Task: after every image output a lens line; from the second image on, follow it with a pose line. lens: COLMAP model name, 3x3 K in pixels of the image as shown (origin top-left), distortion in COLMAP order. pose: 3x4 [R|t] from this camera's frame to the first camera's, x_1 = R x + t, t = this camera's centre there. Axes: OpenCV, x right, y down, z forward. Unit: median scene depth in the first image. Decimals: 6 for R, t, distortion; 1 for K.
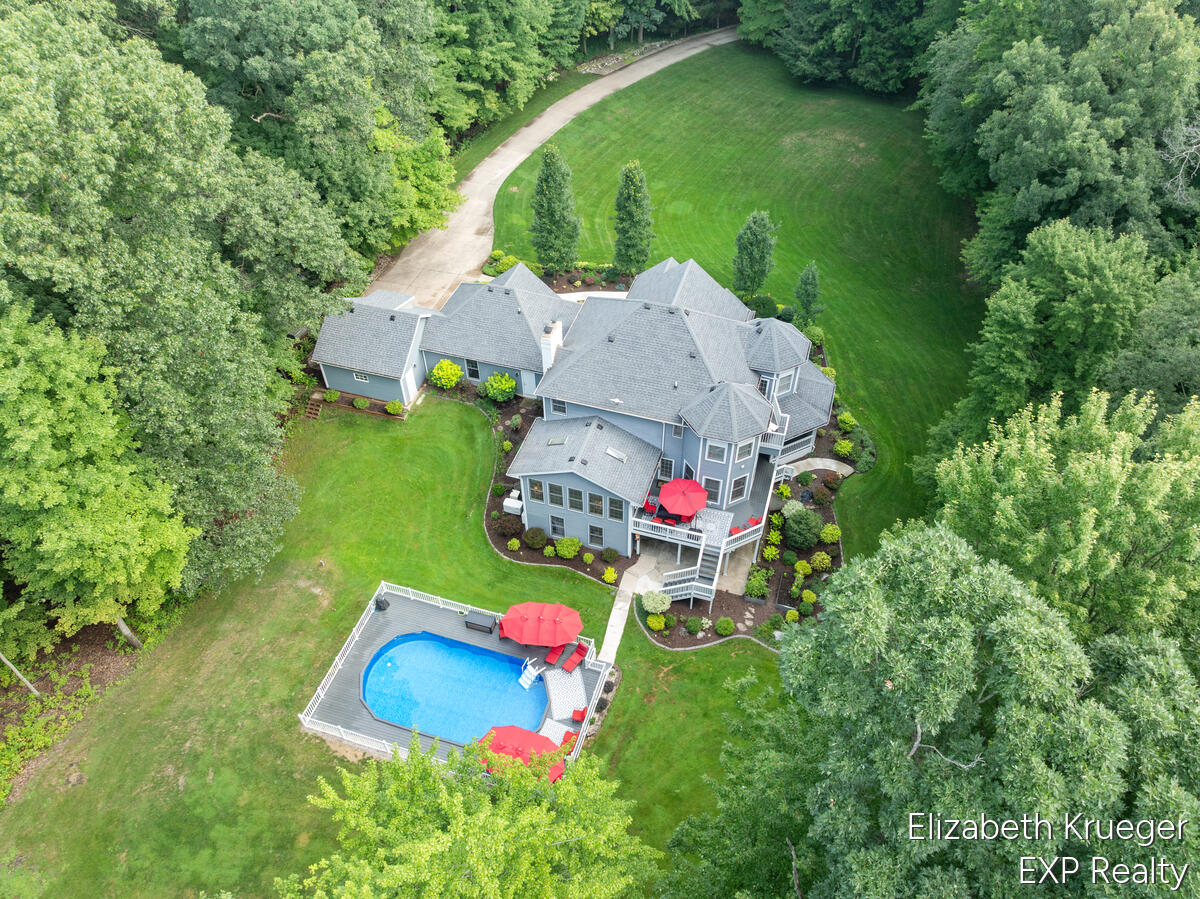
lens RADIAL K [[850.8, 0, 600.0], [0, 850.8, 449.5], [0, 0, 1]] dist [-0.036844, 0.000731]
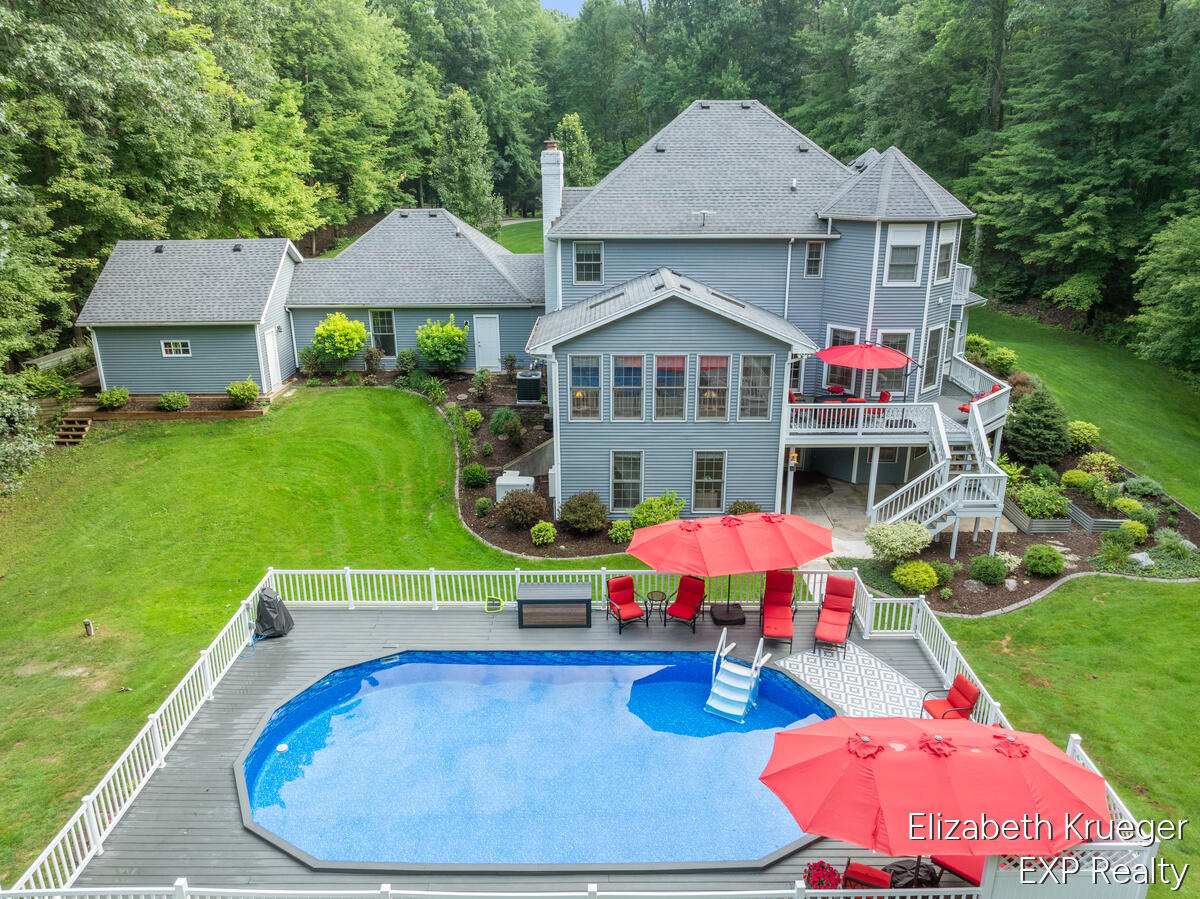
lens RADIAL K [[850.8, 0, 600.0], [0, 850.8, 449.5], [0, 0, 1]] dist [-0.036844, 0.000731]
pose [[0.955176, -0.095256, 0.280294, -0.203877], [0.210417, 0.884463, -0.416472, 0.279915], [-0.208238, 0.456783, 0.864862, 0.579388]]
